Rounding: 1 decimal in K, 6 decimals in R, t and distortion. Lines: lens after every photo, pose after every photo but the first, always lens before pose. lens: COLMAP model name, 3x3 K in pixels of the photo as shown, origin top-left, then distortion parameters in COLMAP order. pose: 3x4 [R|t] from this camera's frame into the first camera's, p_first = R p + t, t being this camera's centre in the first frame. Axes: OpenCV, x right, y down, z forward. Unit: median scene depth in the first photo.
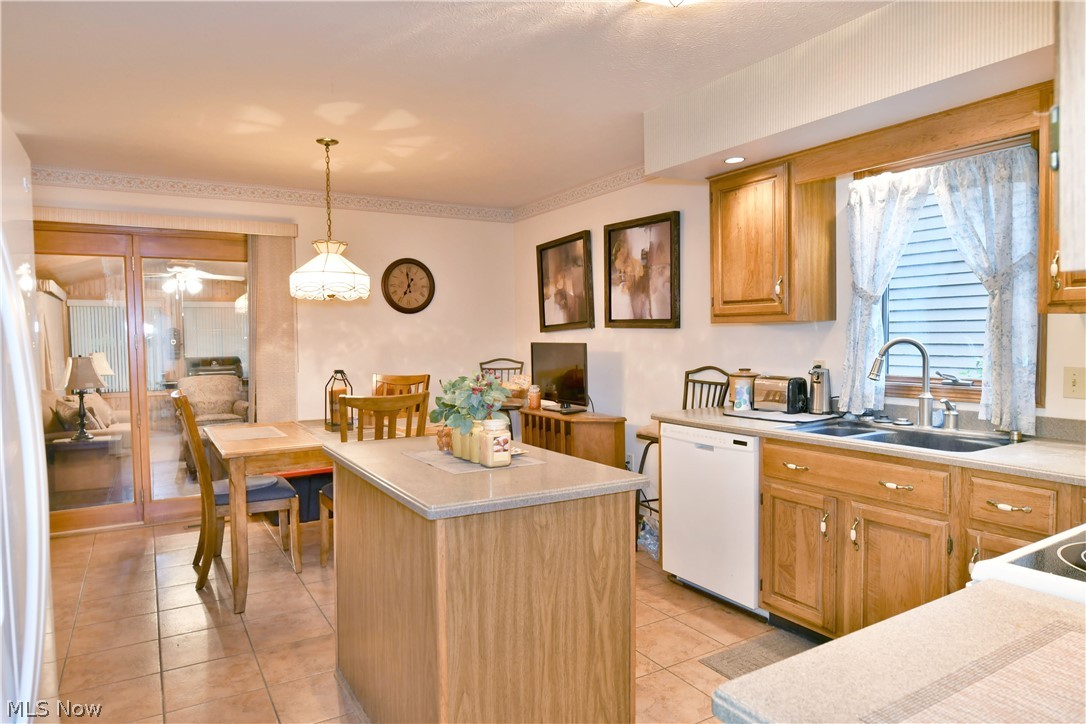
lens RADIAL K [[675.6, 0, 543.0], [0, 675.6, 362.0], [0, 0, 1]] dist [-0.004766, -0.001804]
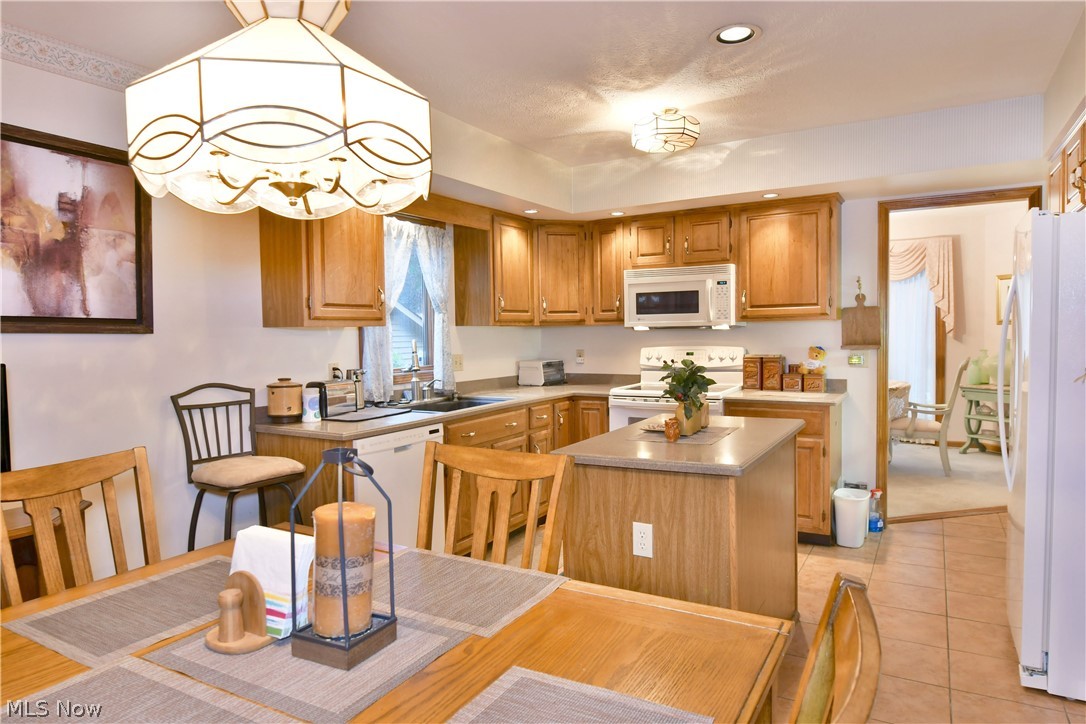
lens RADIAL K [[675.6, 0, 543.0], [0, 675.6, 362.0], [0, 0, 1]] dist [-0.004766, -0.001804]
pose [[-0.474945, -0.015392, 0.879881, -0.562624], [0.063814, 0.996612, 0.051880, -0.031456], [-0.877699, 0.080789, -0.472354, 0.965688]]
